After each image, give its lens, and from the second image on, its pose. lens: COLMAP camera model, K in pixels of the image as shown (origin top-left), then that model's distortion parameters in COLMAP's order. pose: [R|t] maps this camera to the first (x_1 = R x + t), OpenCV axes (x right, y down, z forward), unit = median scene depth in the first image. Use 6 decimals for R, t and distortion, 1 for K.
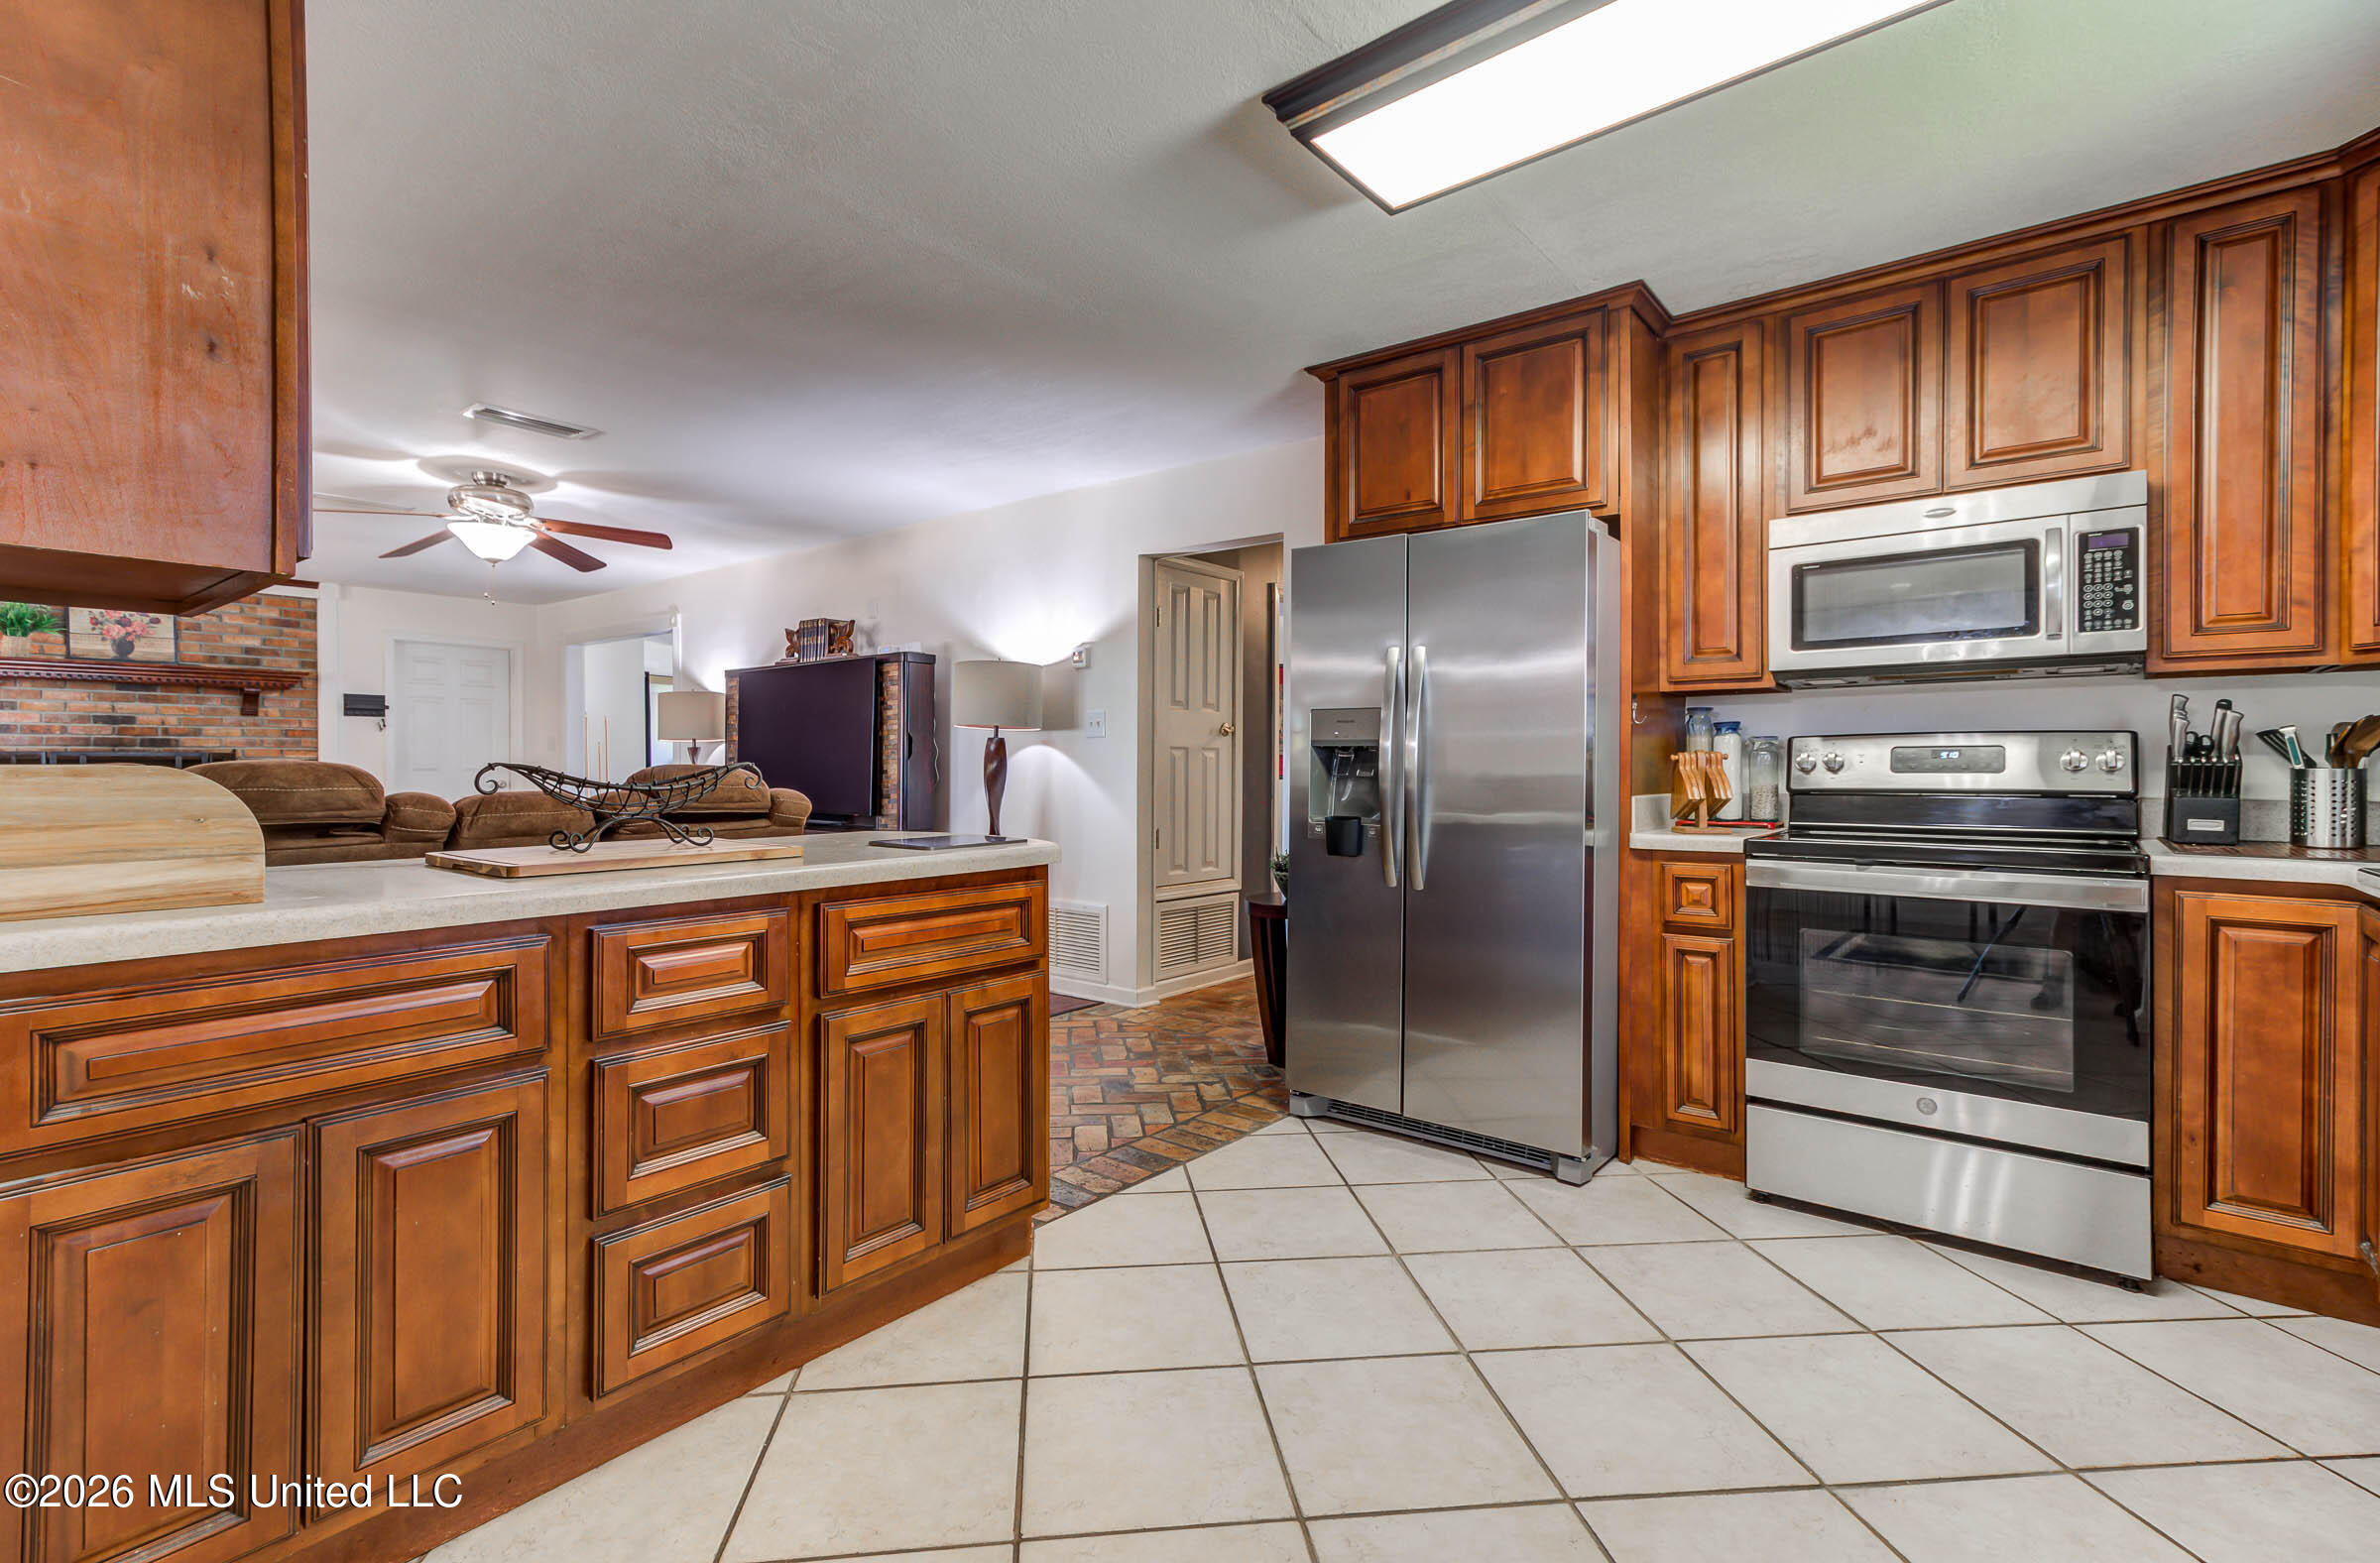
lens RADIAL K [[1093.3, 0, 1188.6], [0, 1093.3, 768.8], [0, 0, 1]] dist [0.022093, 0.000325]
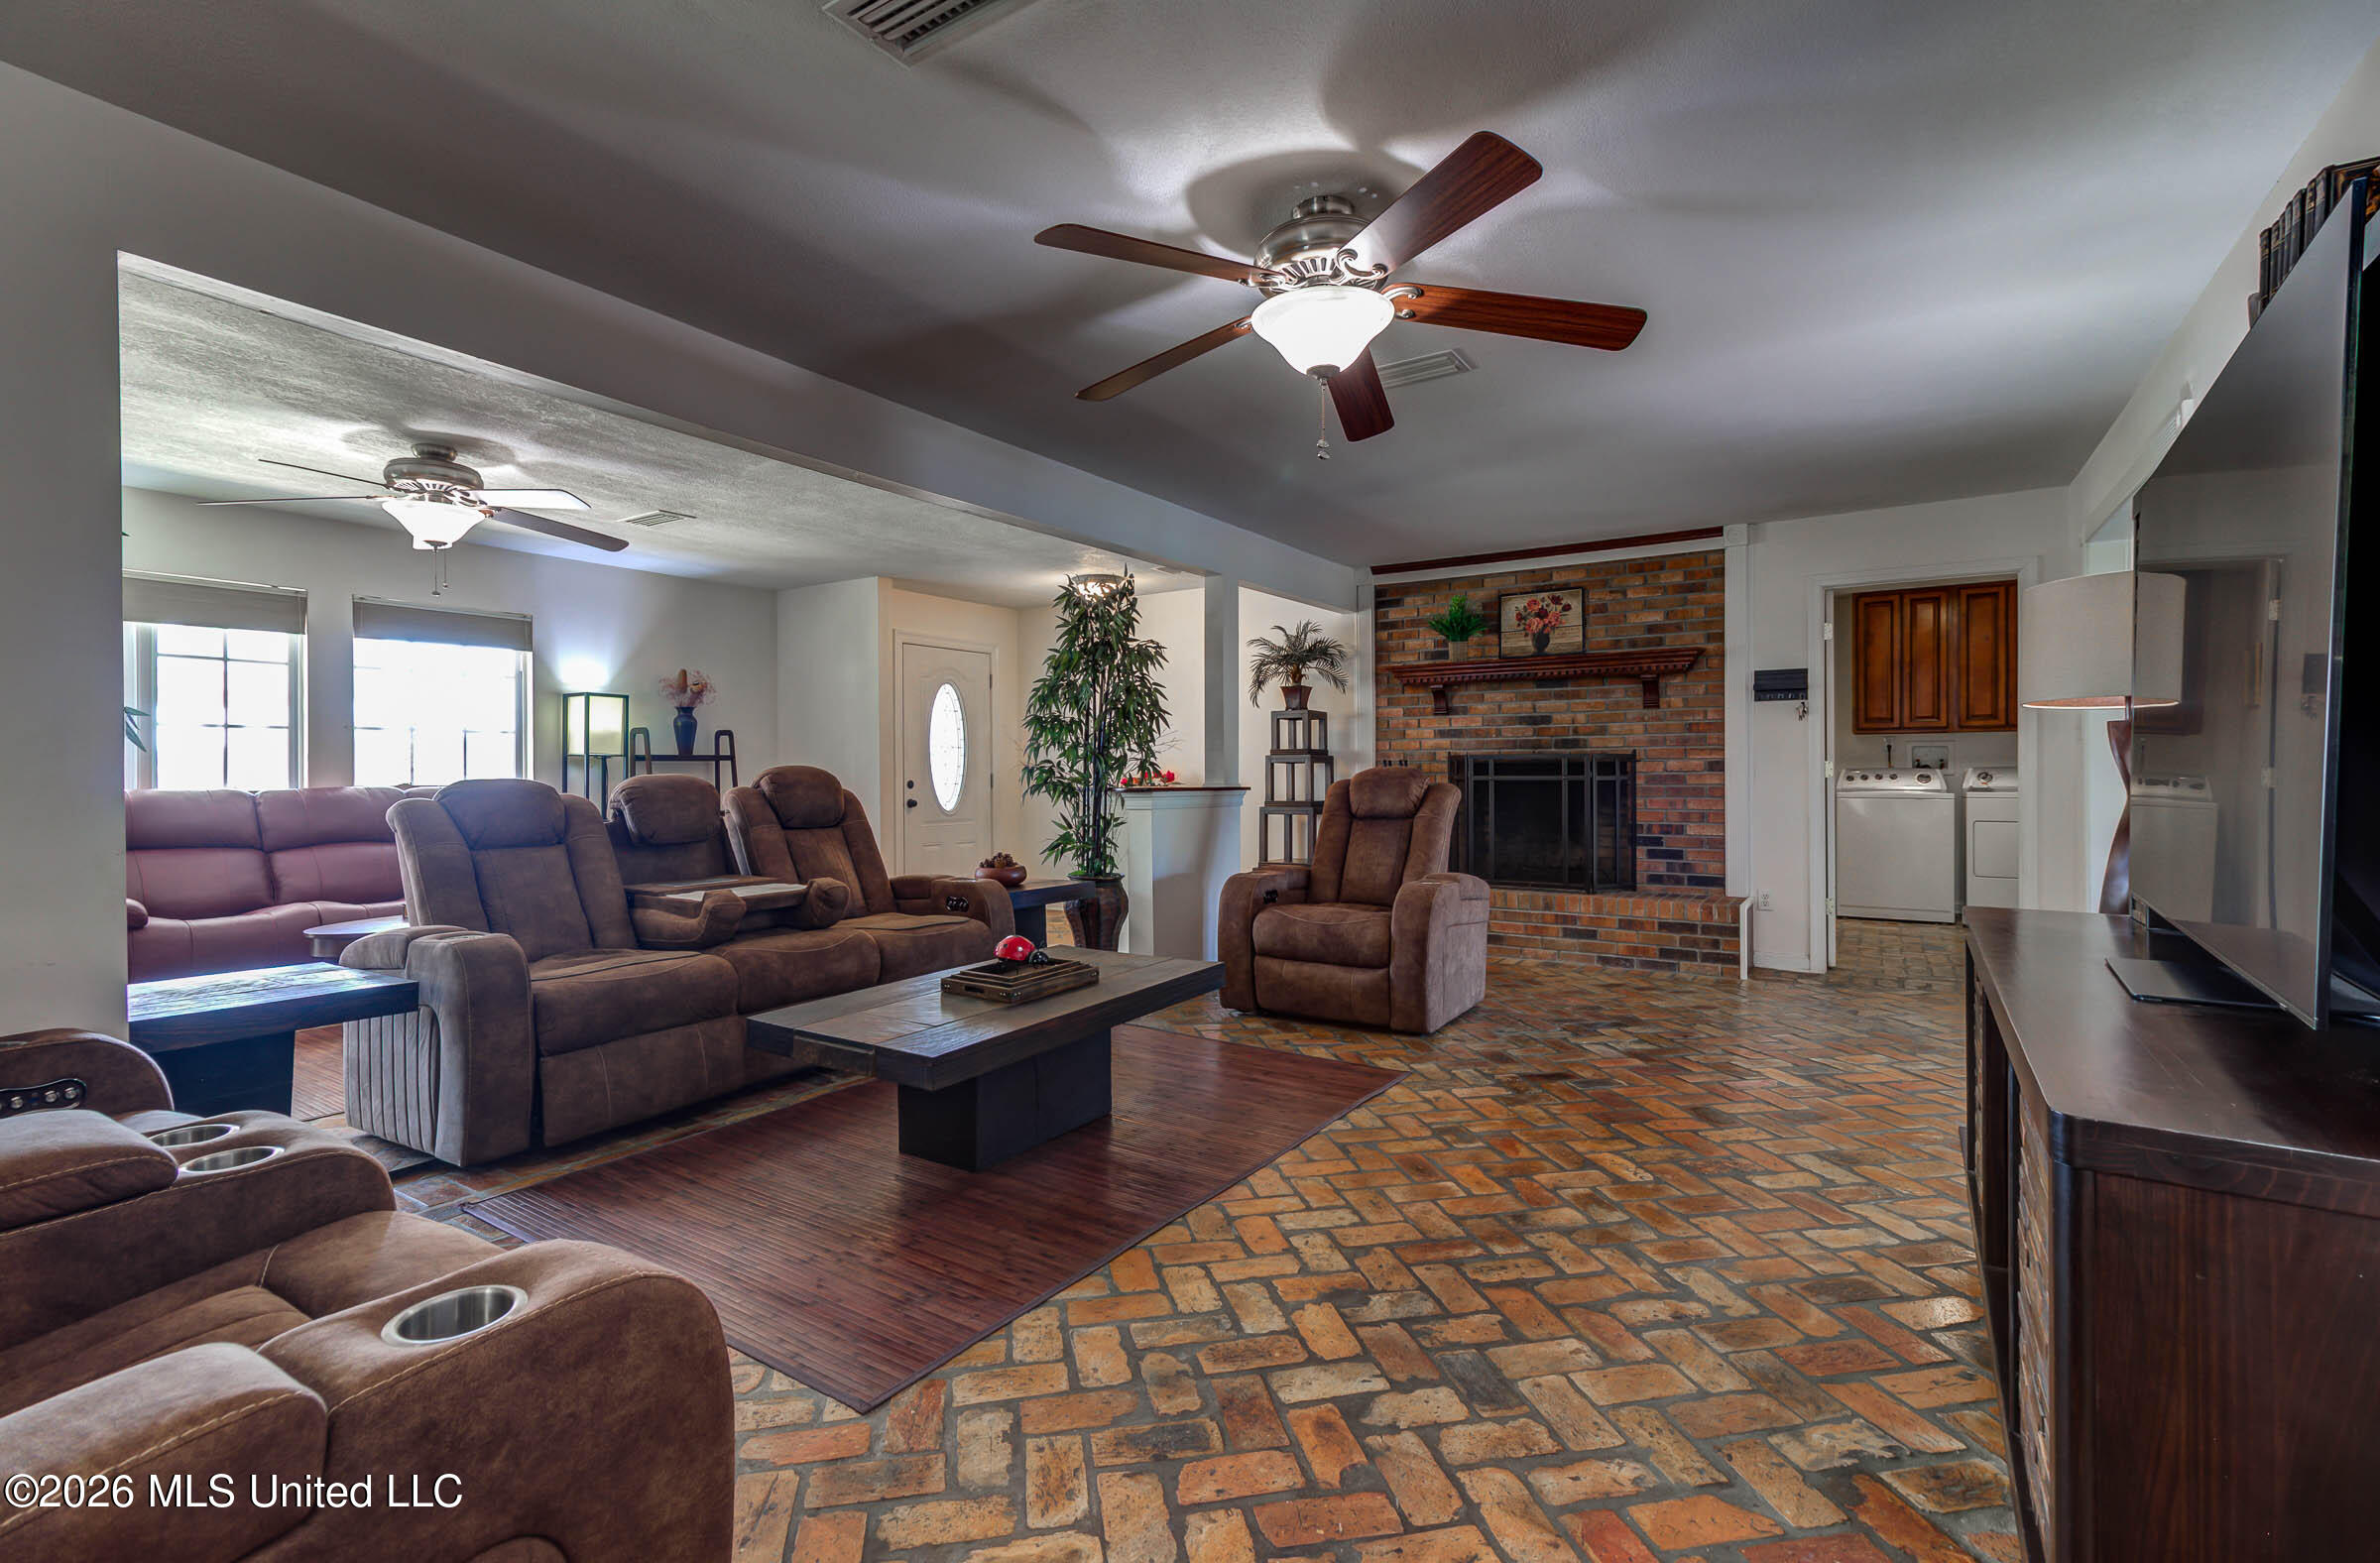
lens RADIAL K [[1093.3, 0, 1187.9], [0, 1093.3, 778.2], [0, 0, 1]] dist [0.022093, 0.000325]
pose [[0.110770, 0.006986, -0.993821, -0.080592], [-0.000591, 0.999976, 0.006963, -0.001604], [0.993846, -0.000184, 0.110772, 0.576978]]
